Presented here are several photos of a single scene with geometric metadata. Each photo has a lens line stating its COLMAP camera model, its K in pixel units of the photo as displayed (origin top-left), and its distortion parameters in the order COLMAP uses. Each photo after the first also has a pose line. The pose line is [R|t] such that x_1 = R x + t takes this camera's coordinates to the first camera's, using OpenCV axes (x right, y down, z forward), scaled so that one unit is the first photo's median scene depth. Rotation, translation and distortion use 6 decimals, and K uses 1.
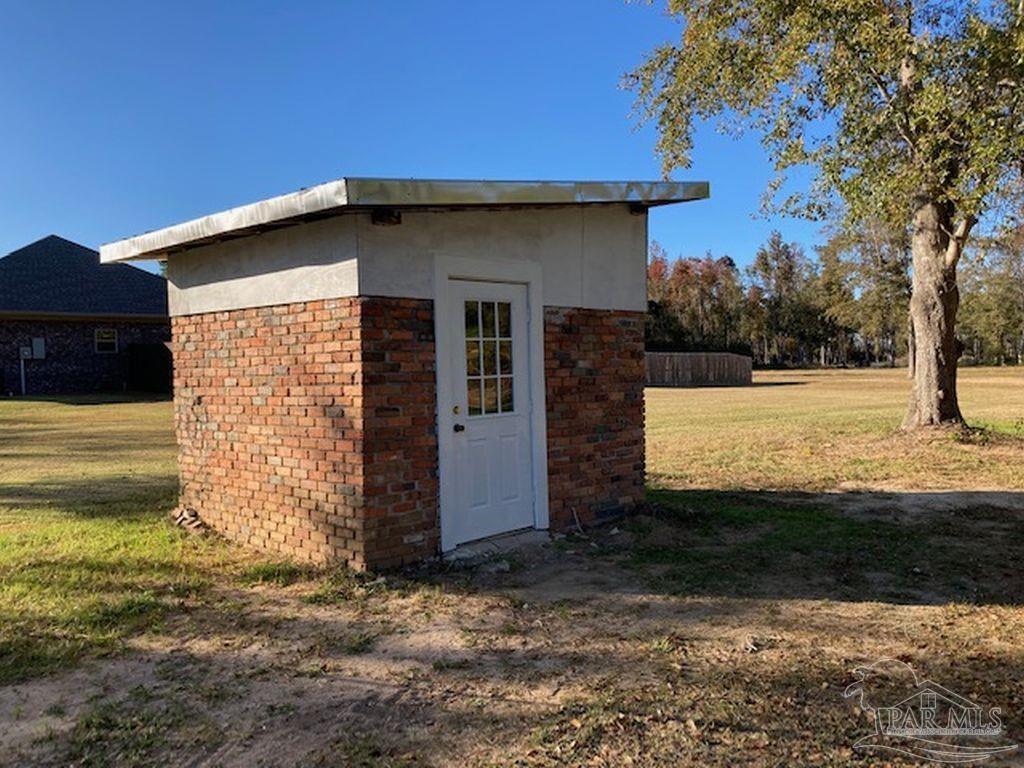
lens RADIAL K [[840.0, 0, 504.4], [0, 840.0, 391.5], [0, 0, 1]] dist [0.040754, -0.052624]
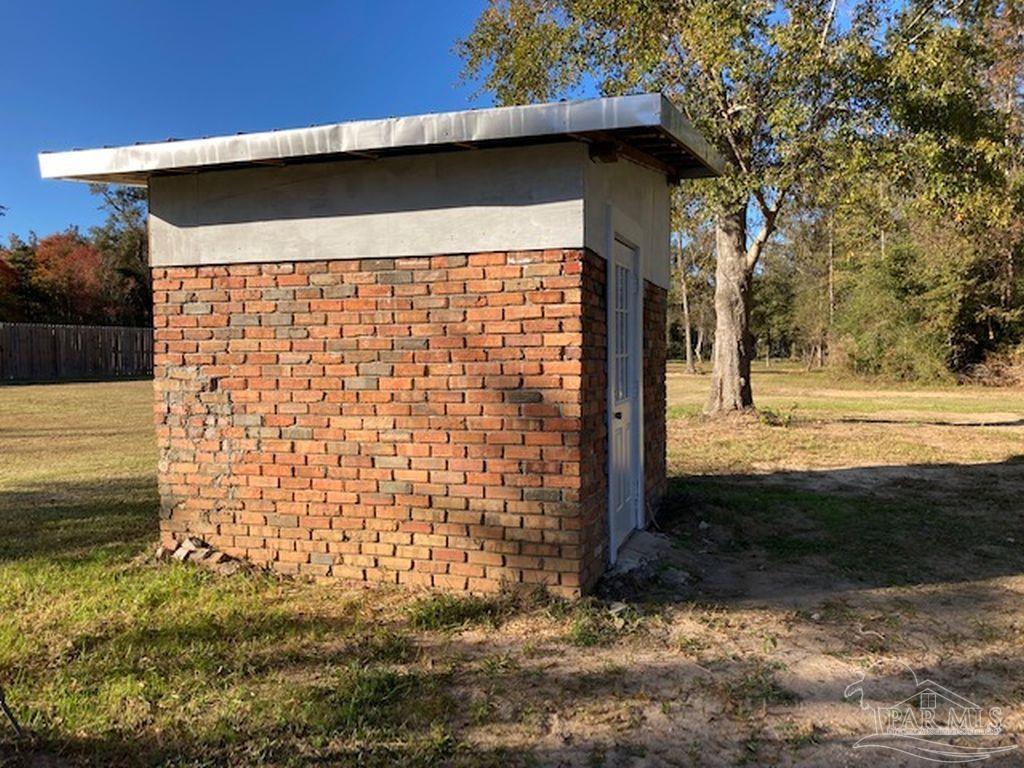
lens RADIAL K [[840.0, 0, 511.8], [0, 840.0, 375.4], [0, 0, 1]] dist [0.040754, -0.052624]
pose [[0.903790, 0.002819, 0.427966, -0.524625], [0.001819, 0.999944, -0.010427, 0.013186], [-0.427972, 0.010202, 0.903735, 0.289478]]
